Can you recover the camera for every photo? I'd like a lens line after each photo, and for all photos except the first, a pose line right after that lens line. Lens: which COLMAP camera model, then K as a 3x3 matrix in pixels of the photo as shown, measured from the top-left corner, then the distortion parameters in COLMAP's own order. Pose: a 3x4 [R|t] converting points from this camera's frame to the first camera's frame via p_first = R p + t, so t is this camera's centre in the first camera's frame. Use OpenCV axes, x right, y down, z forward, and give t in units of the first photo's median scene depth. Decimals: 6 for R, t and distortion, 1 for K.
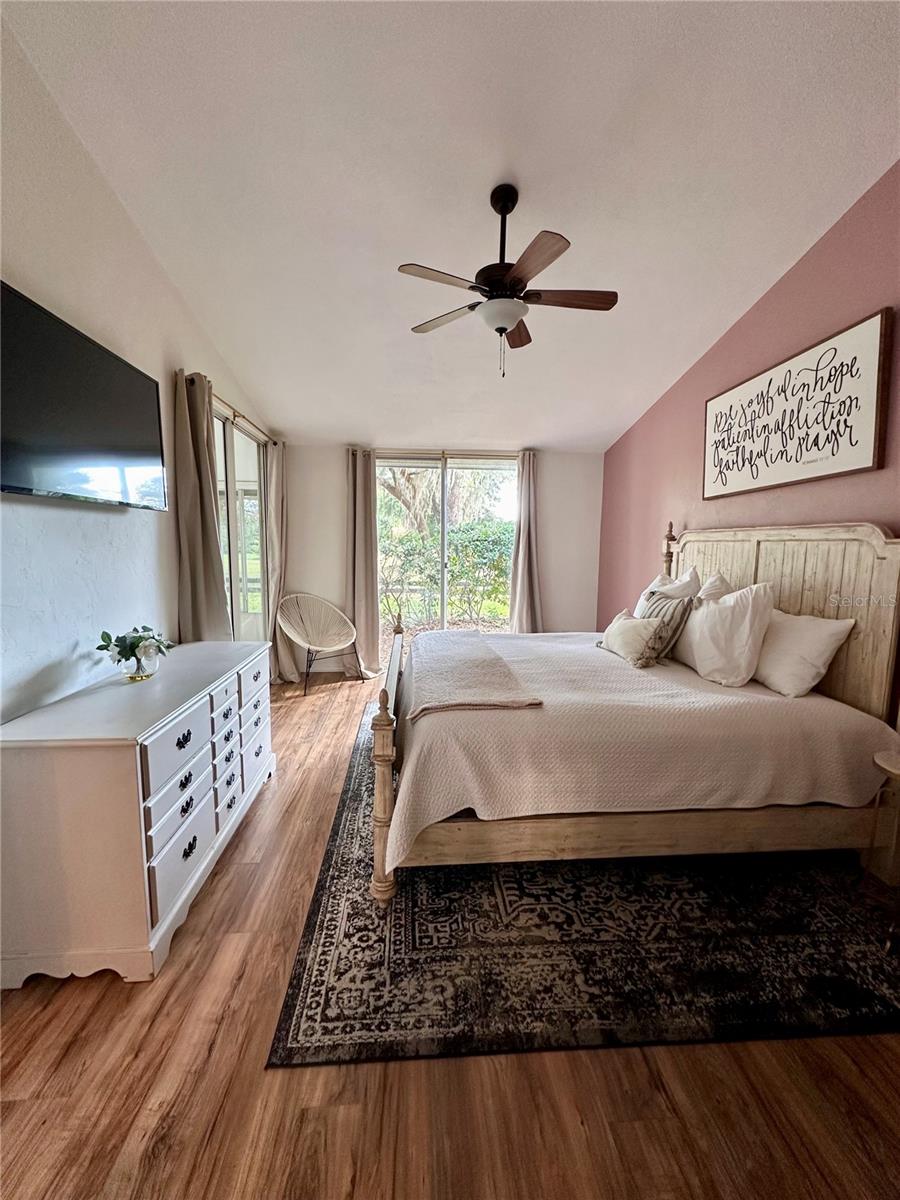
lens RADIAL K [[476.8, 0, 450.2], [0, 476.8, 601.8], [0, 0, 1]] dist [-0.001824, 0.000727]
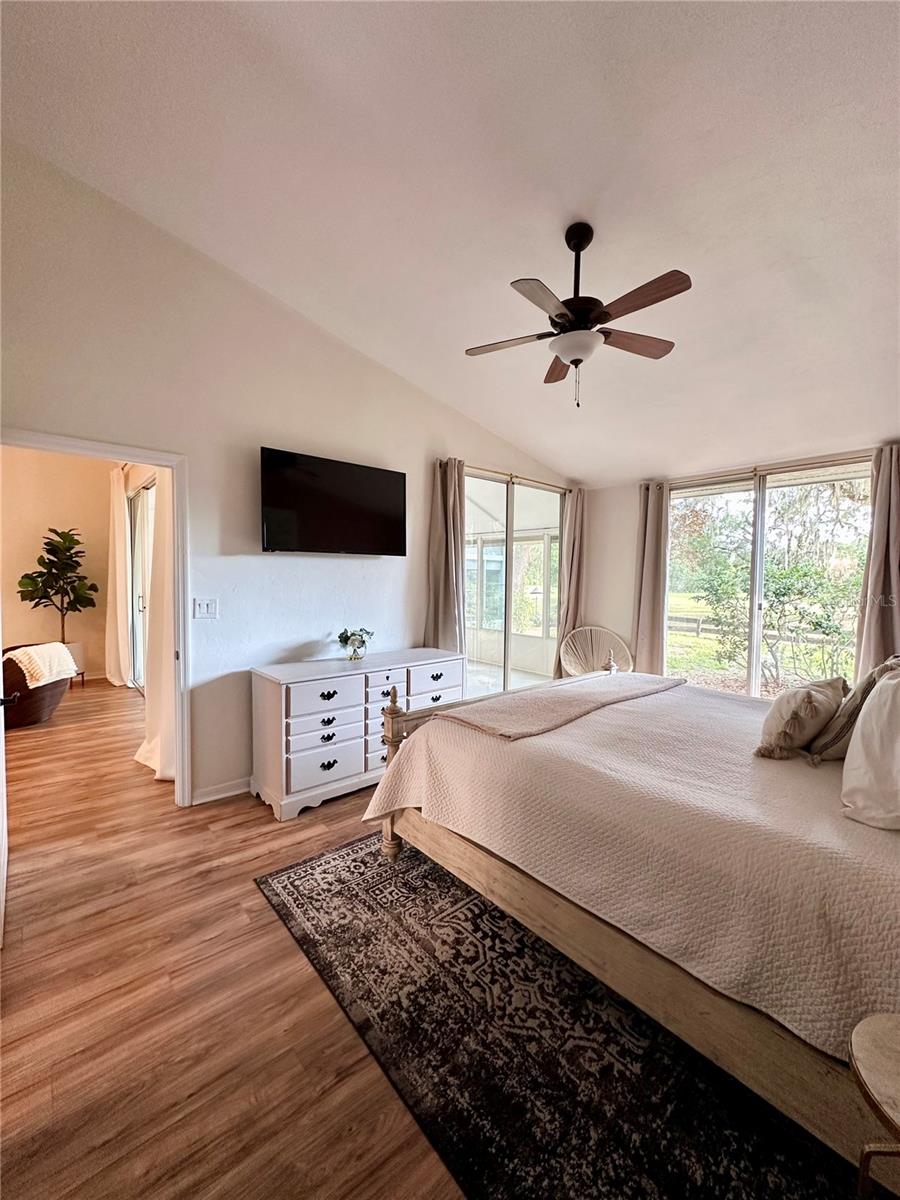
lens RADIAL K [[476.8, 0, 451.3], [0, 476.8, 603.4], [0, 0, 1]] dist [-0.001824, 0.000727]
pose [[0.596371, 0.039010, -0.801760, 0.929082], [-0.101505, 0.994465, -0.027117, -0.021148], [0.796265, 0.097554, 0.597030, 0.304061]]
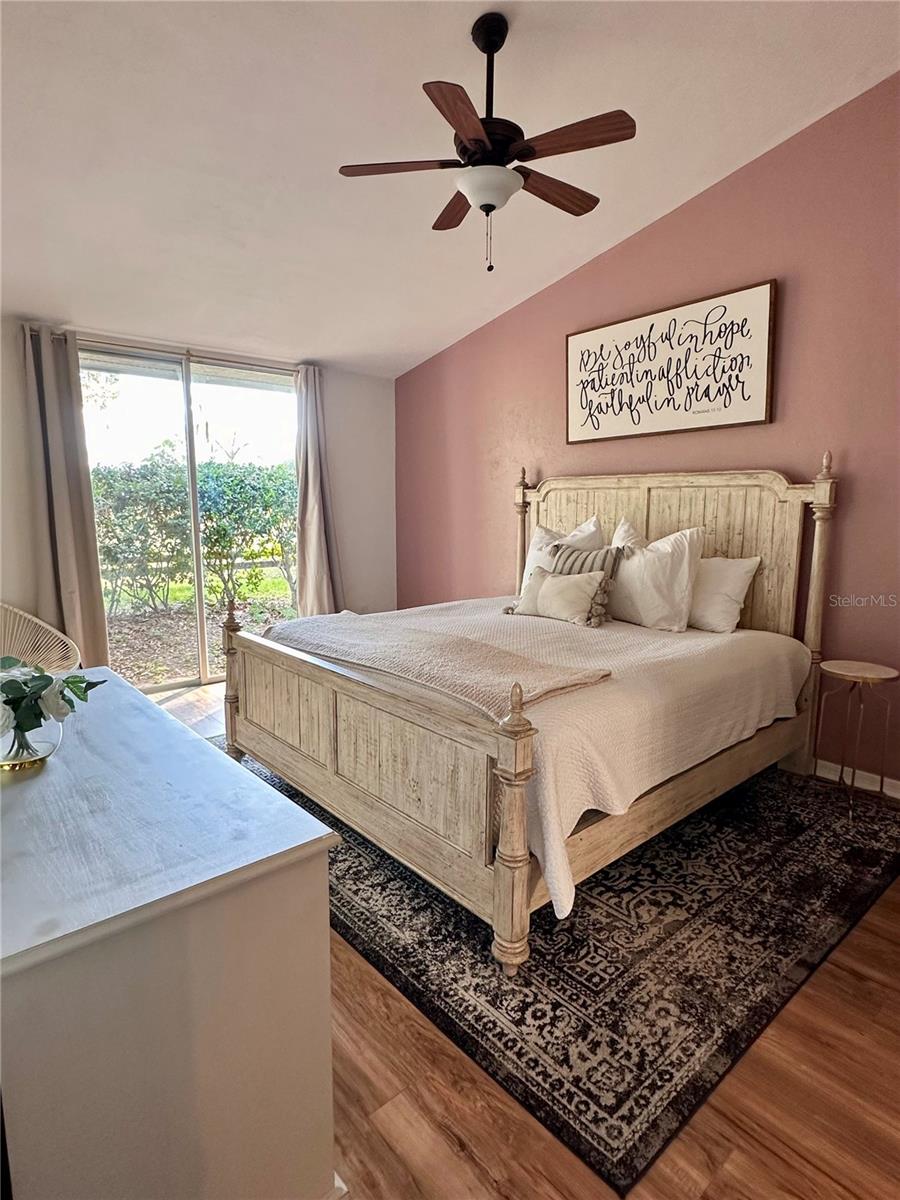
lens RADIAL K [[637.0, 0, 445.5], [0, 637.0, 601.3], [0, 0, 1]] dist [-0.001167, -0.000634]
pose [[0.805048, -0.100046, 0.584712, -0.740594], [0.077767, 0.994968, 0.063170, -0.012871], [-0.588090, -0.005384, 0.808778, 0.253400]]
